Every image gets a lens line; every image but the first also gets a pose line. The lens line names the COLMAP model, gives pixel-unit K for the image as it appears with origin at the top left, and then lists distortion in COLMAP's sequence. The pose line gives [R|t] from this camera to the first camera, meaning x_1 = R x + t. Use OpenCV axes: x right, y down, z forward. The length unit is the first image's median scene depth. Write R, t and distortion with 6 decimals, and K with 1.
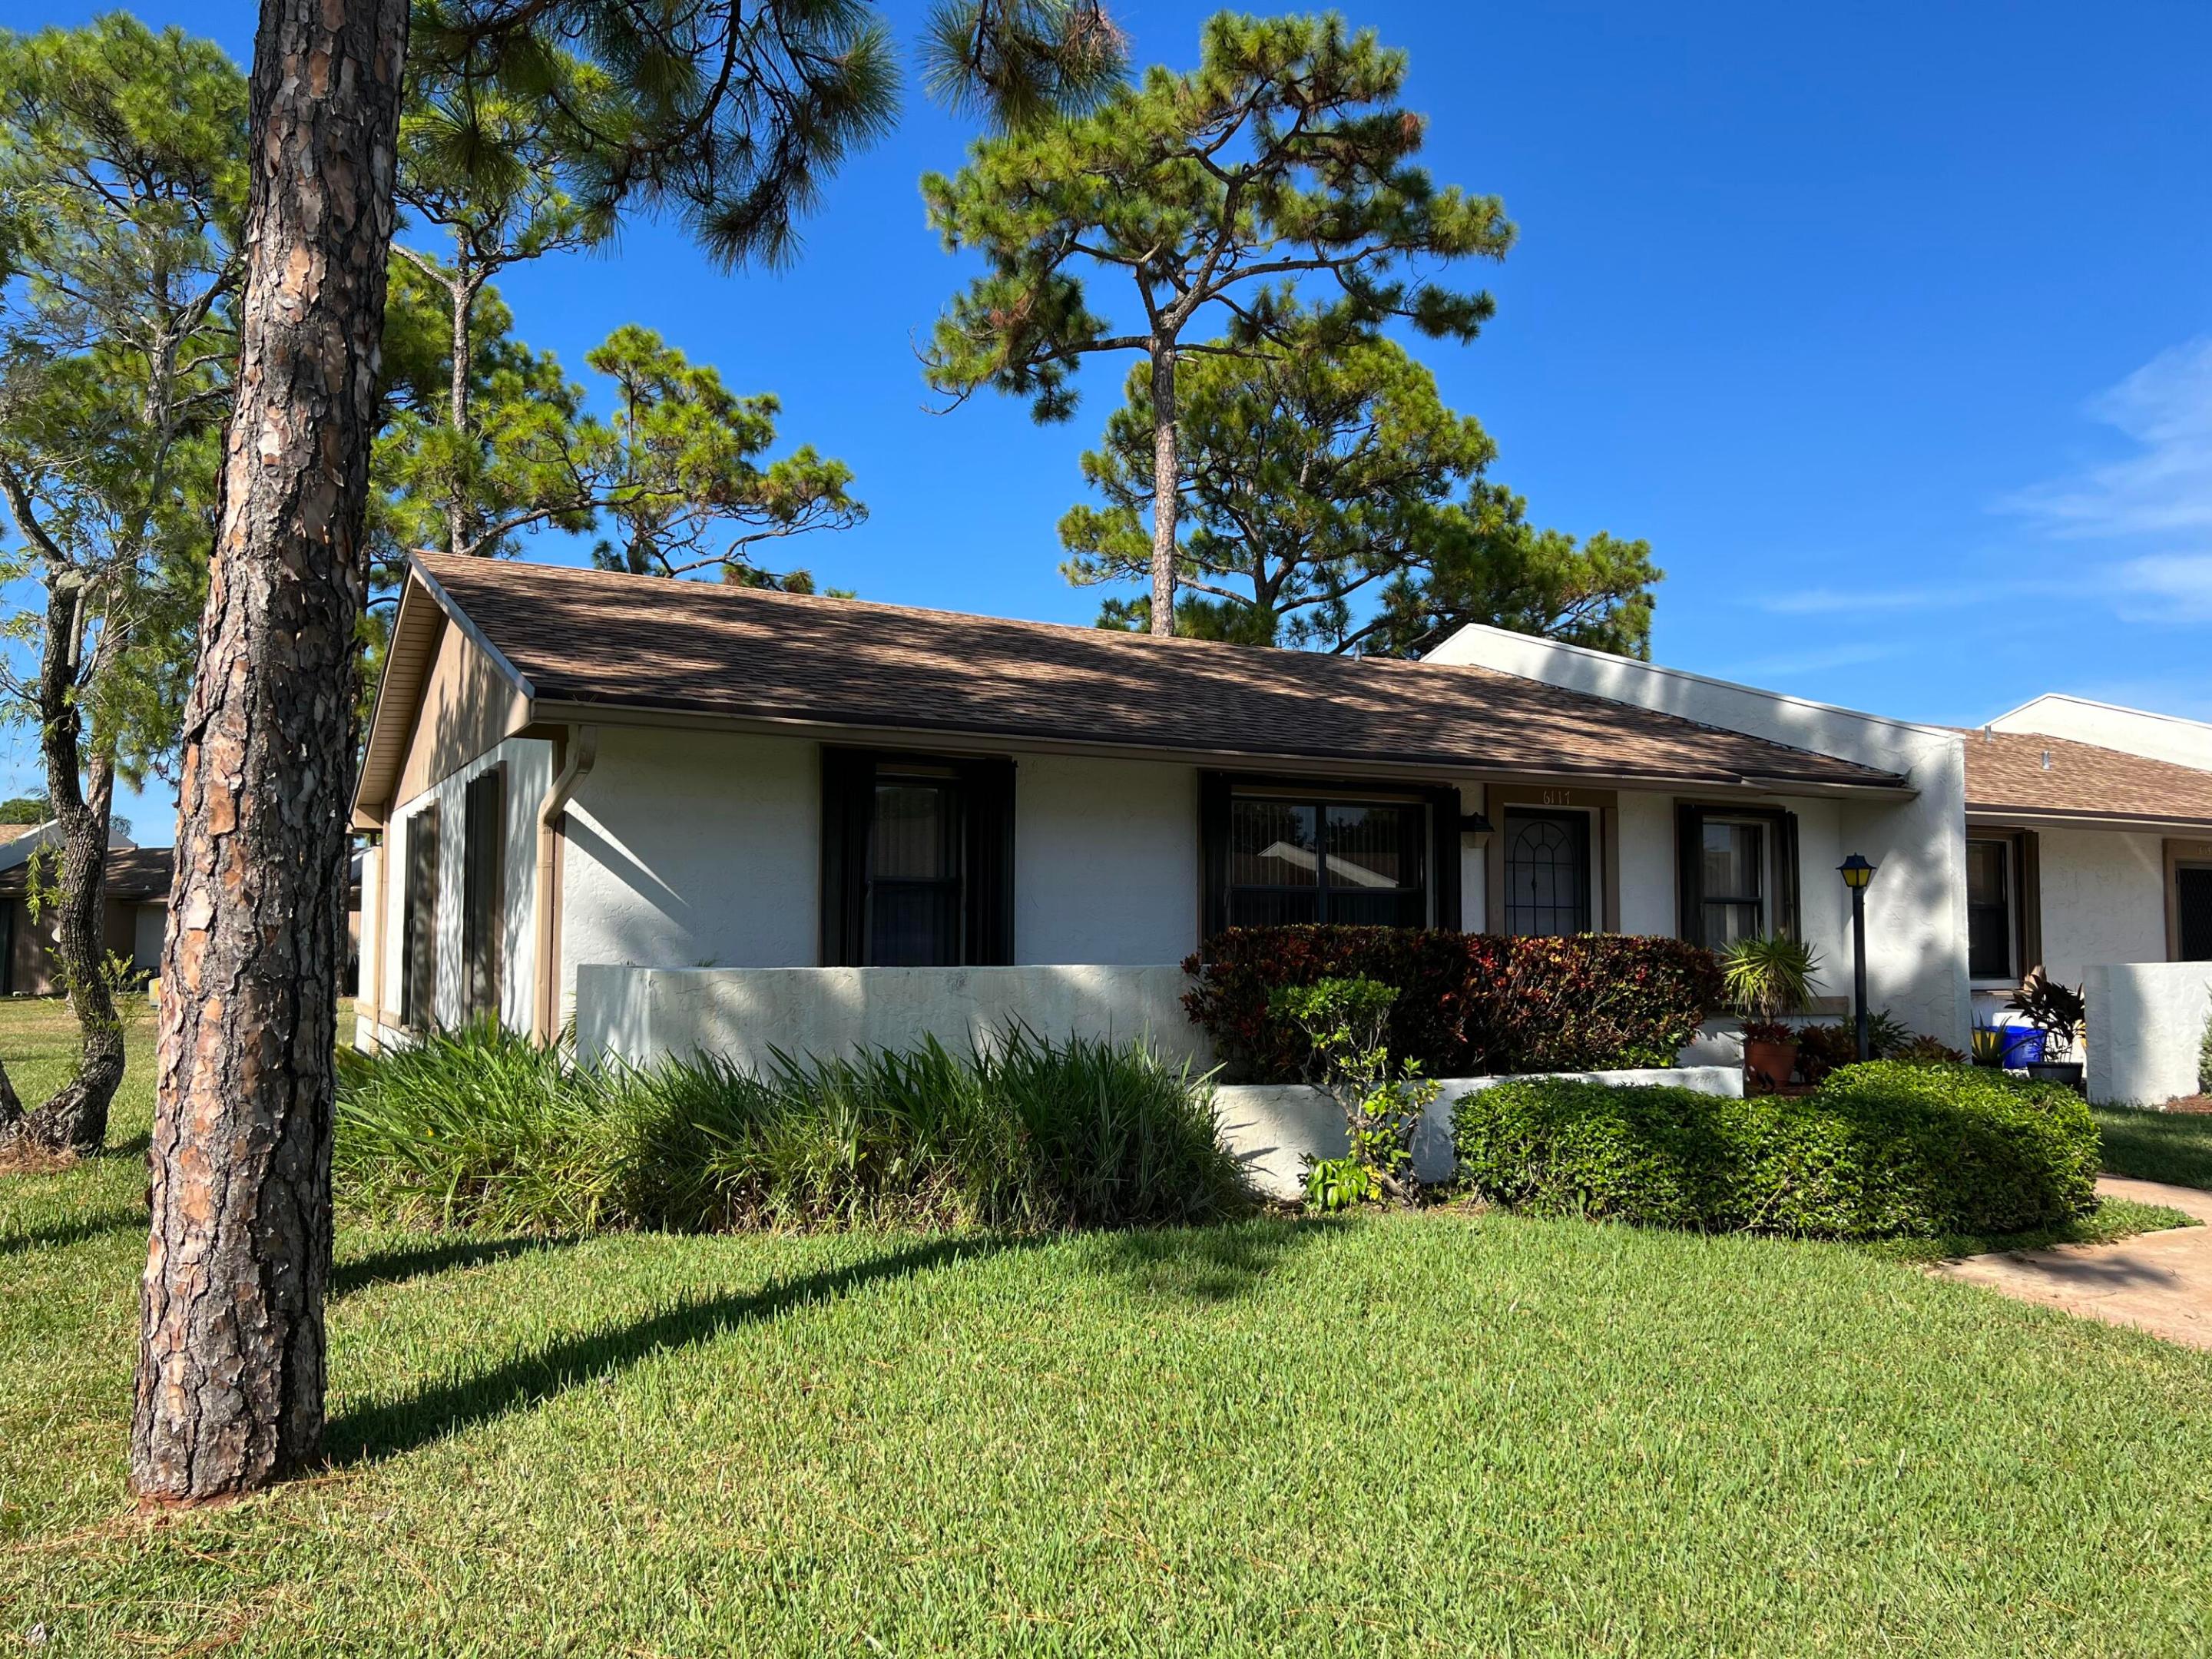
lens RADIAL K [[1667.4, 0, 1128.2], [0, 1667.4, 836.5], [0, 0, 1]] dist [0.061594, -0.068583]
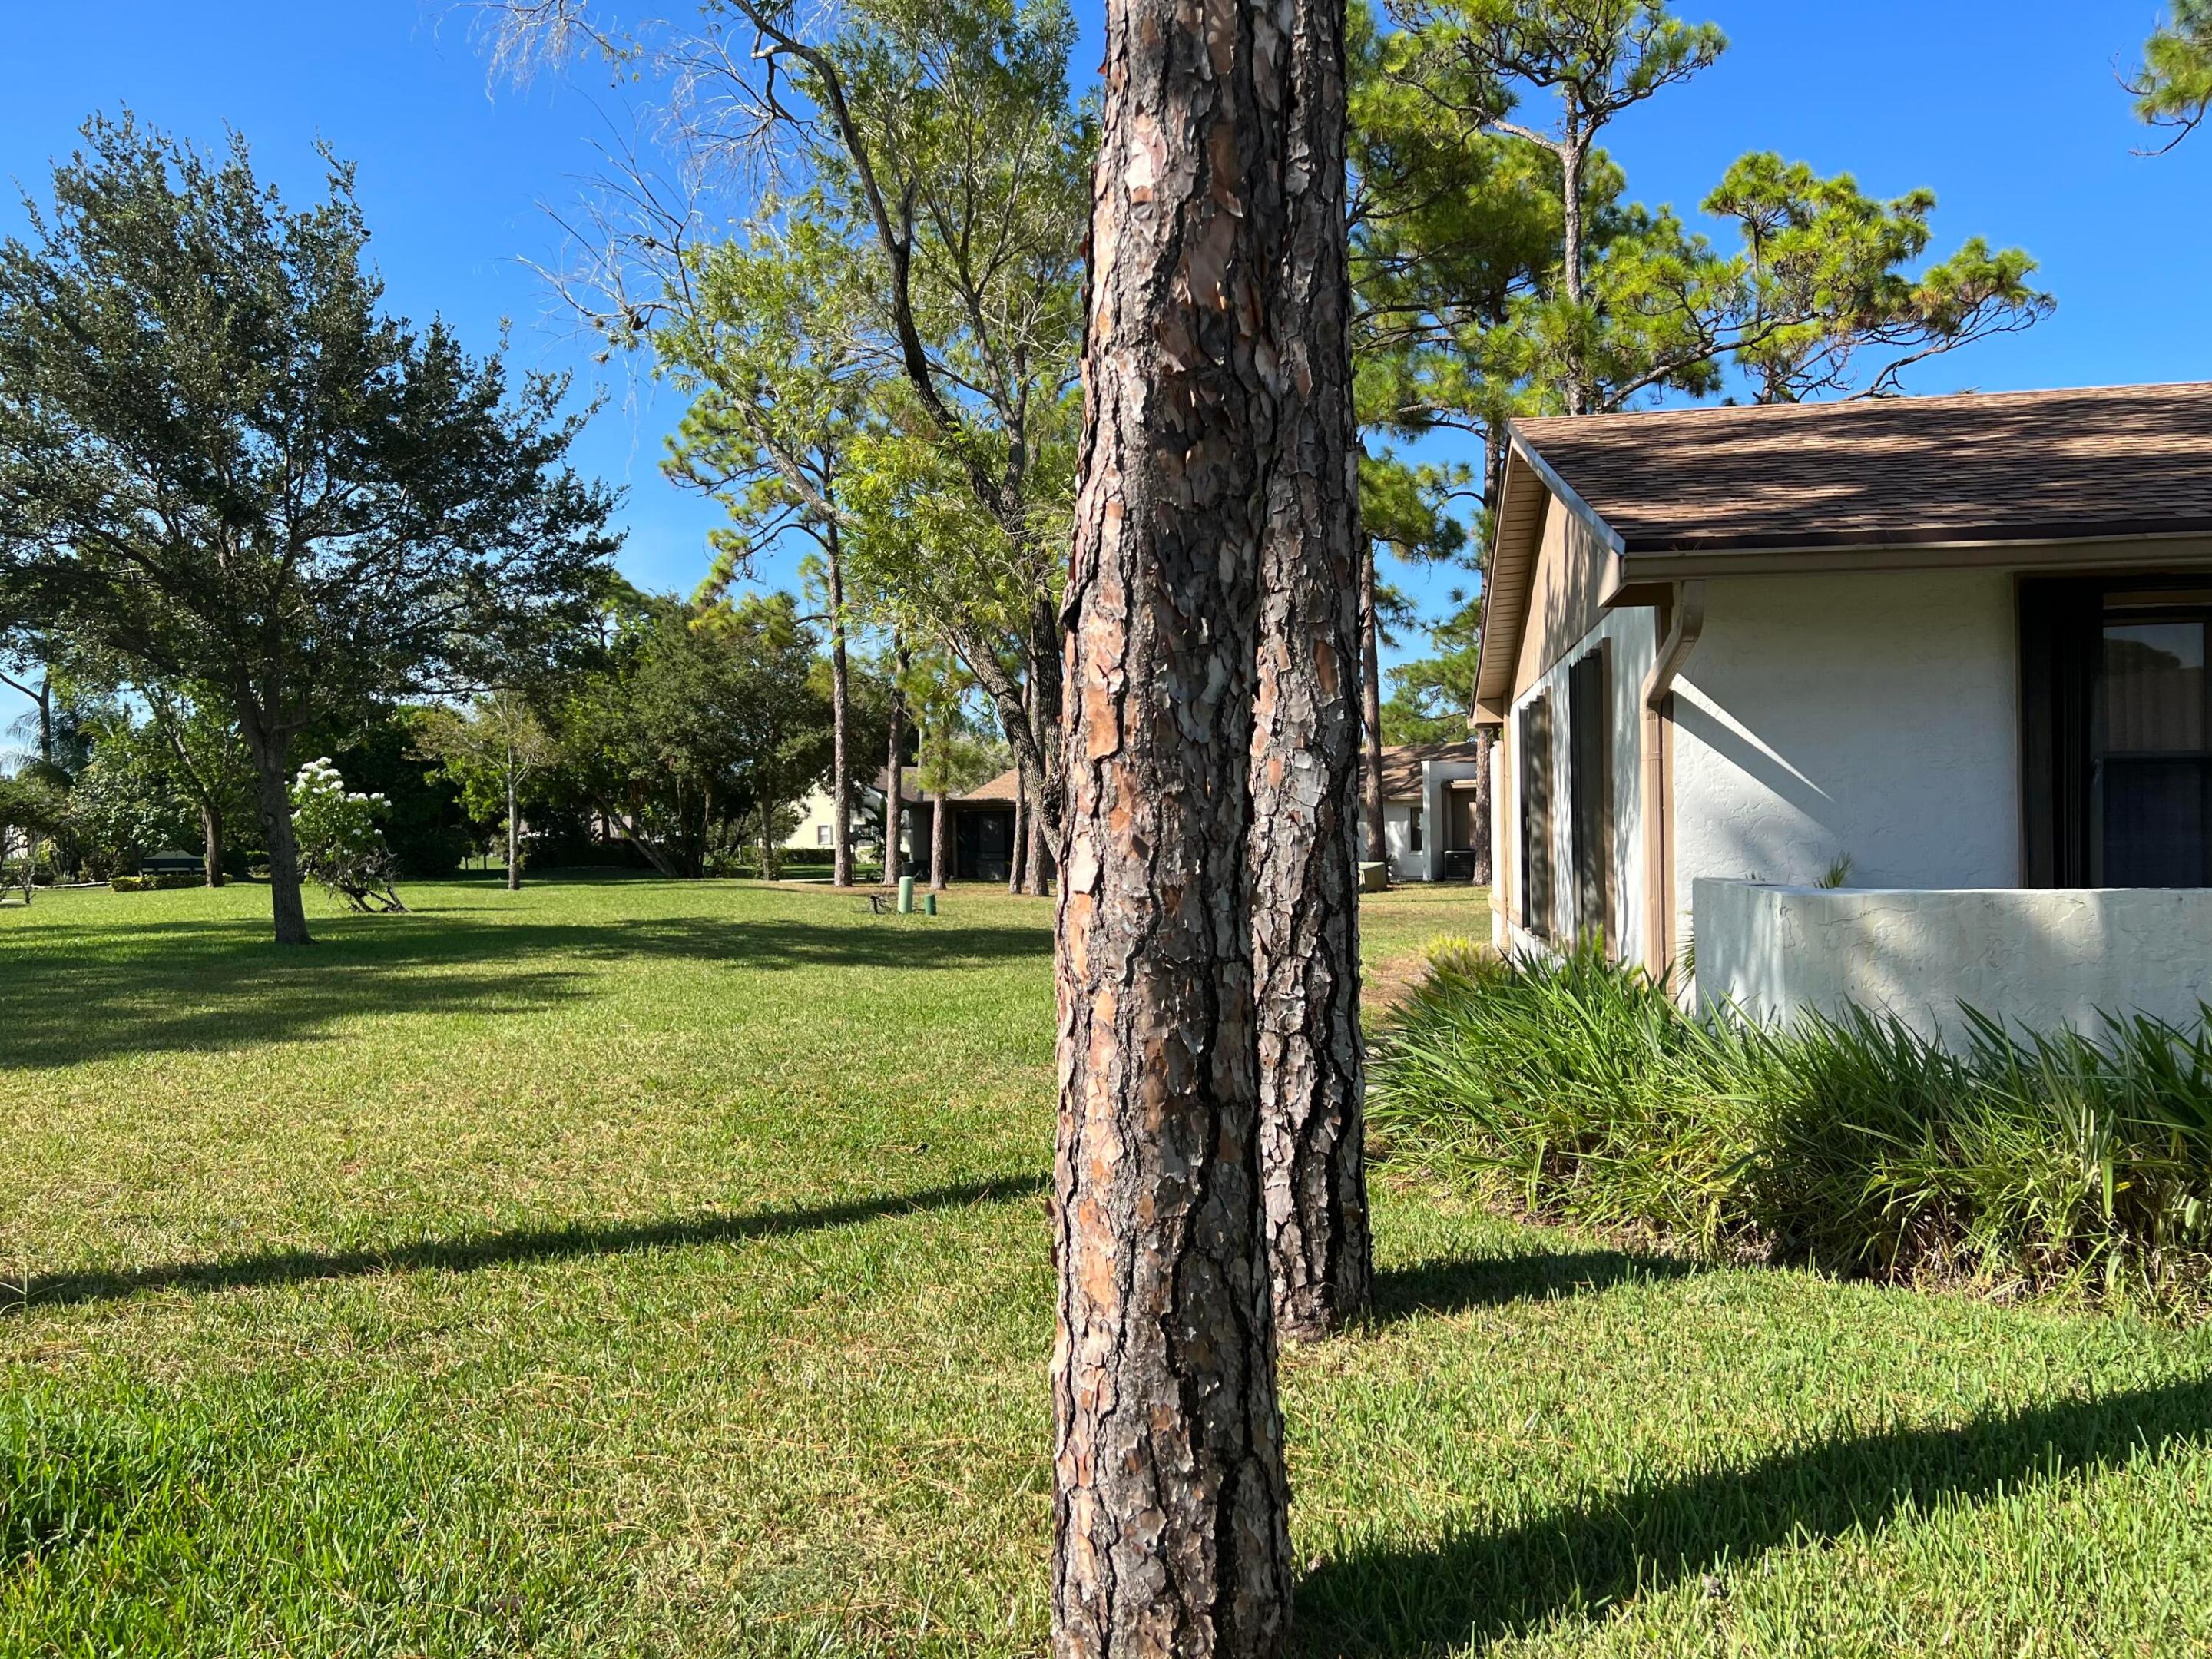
lens RADIAL K [[1667.4, 0, 1121.2], [0, 1667.4, 835.4], [0, 0, 1]] dist [0.061594, -0.068583]
pose [[0.788315, -0.015736, -0.615070, -0.037634], [0.058420, 0.997071, 0.049365, -0.000854], [0.612492, -0.074847, 0.786926, 0.159783]]
